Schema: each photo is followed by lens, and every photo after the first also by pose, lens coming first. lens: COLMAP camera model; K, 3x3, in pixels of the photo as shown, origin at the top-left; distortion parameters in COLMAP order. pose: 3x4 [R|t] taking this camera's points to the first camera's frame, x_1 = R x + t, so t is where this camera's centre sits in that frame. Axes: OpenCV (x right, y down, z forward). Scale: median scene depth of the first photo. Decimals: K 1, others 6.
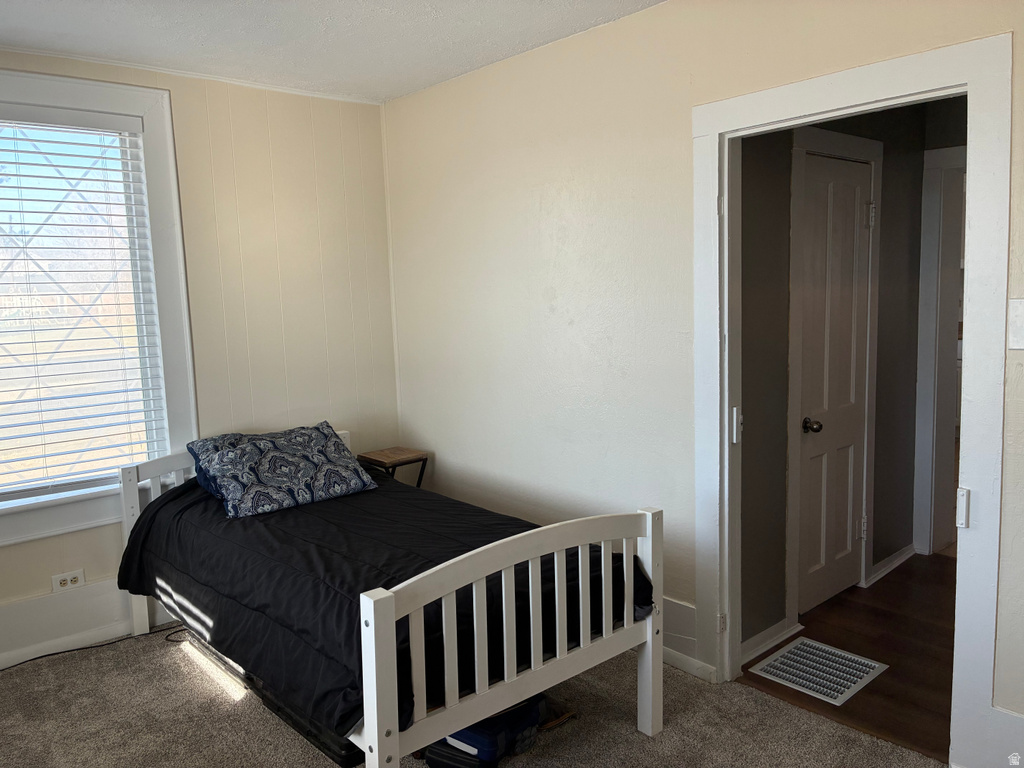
lens RADIAL K [[766.4, 0, 513.5], [0, 766.4, 380.3], [0, 0, 1]] dist [0.021641, -0.008151]
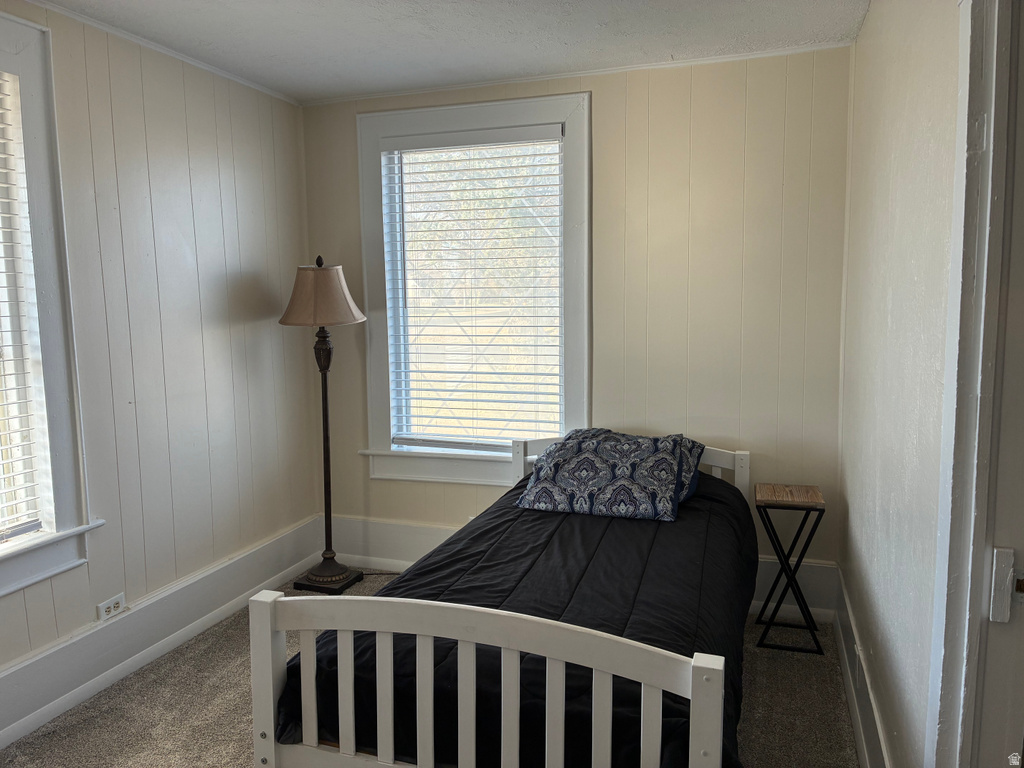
lens RADIAL K [[766.4, 0, 513.5], [0, 766.4, 380.3], [0, 0, 1]] dist [0.021641, -0.008151]
pose [[0.500008, 0.122033, -0.857380, 0.458942], [-0.108437, 0.991053, 0.077820, -0.063244], [0.859205, 0.054060, 0.508767, 0.428516]]
